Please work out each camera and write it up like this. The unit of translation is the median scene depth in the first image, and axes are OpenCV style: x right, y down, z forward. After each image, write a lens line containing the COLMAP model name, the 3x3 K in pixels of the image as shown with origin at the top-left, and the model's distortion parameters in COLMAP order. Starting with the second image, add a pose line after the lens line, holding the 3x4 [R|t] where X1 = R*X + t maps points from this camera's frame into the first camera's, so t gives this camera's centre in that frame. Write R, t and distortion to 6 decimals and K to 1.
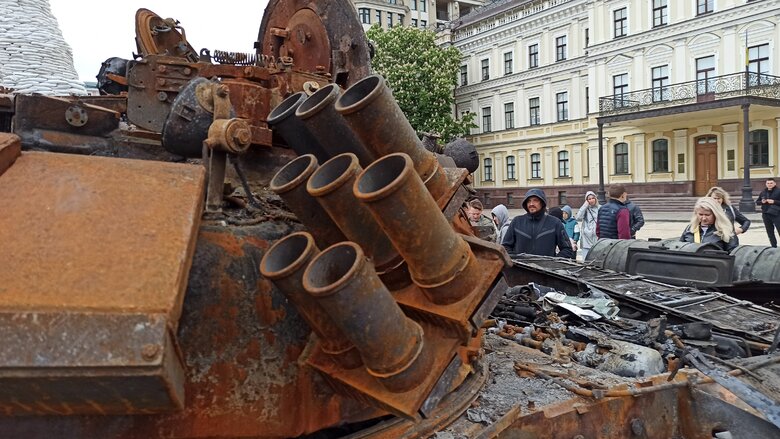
lens RADIAL K [[563.7, 0, 390.0], [0, 563.7, 219.5], [0, 0, 1]] dist [0.004210, -0.006288]
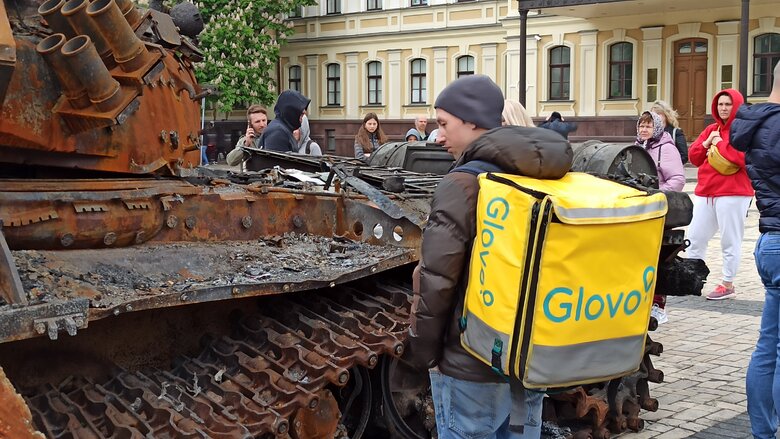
lens RADIAL K [[1143.9, 0, 385.4], [0, 1143.9, 220.0], [0, 0, 1]] dist [0.037939, 0.025642]
pose [[0.978666, 0.020476, 0.204435, 0.004821], [-0.025833, 0.999388, 0.023569, 0.016893], [-0.203827, -0.028348, 0.978596, -0.098207]]
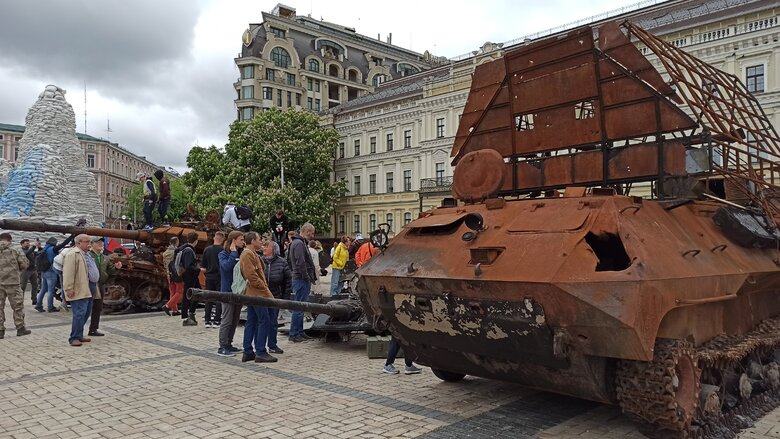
lens RADIAL K [[563.7, 0, 390.0], [0, 563.7, 219.5], [0, 0, 1]] dist [0.004210, -0.006288]
pose [[0.985254, 0.045398, 0.164968, 0.046737], [-0.030627, 0.995380, -0.091002, 0.023337], [-0.168337, 0.084608, 0.982092, -0.381763]]
